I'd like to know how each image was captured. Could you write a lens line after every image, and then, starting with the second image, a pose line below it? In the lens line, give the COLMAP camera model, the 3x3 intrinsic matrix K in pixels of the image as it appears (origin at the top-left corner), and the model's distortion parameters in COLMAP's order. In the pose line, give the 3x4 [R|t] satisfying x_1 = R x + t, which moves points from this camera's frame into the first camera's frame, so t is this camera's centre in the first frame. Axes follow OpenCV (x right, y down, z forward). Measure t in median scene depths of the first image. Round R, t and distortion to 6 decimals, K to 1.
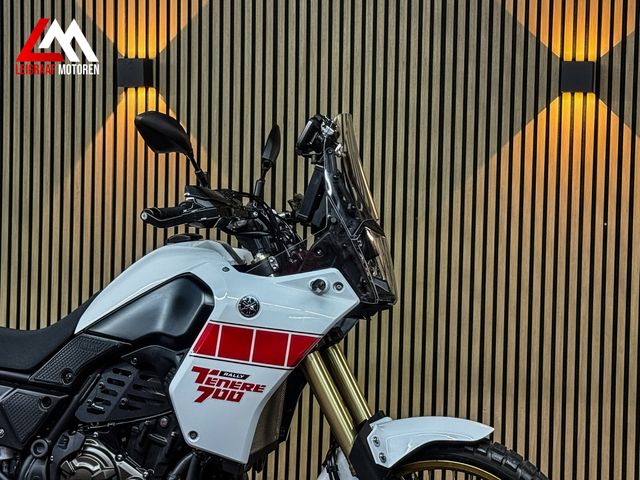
lens RADIAL K [[1395.9, 0, 336.6], [0, 1395.9, 249.2], [0, 0, 1]] dist [0.136854, 0.000000]
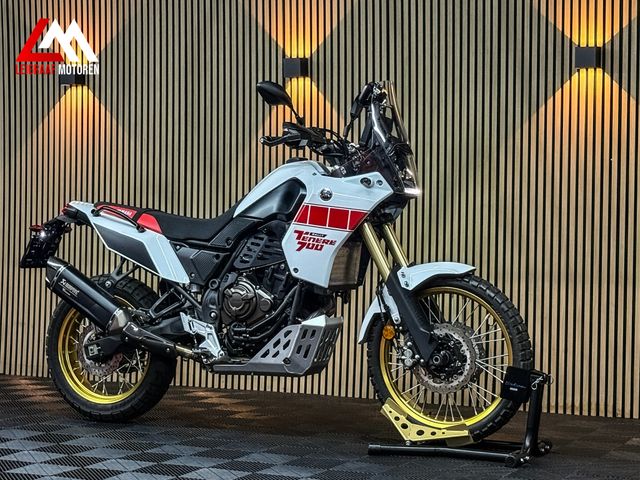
lens RADIAL K [[1372.5, 0, 324.5], [0, 1372.5, 243.0], [0, 0, 1]] dist [0.120551, 0.000000]
pose [[0.979916, -0.010645, -0.199127, 0.254989], [0.008144, 0.999877, -0.013373, 0.116329], [0.199245, 0.011482, 0.979882, -0.610156]]
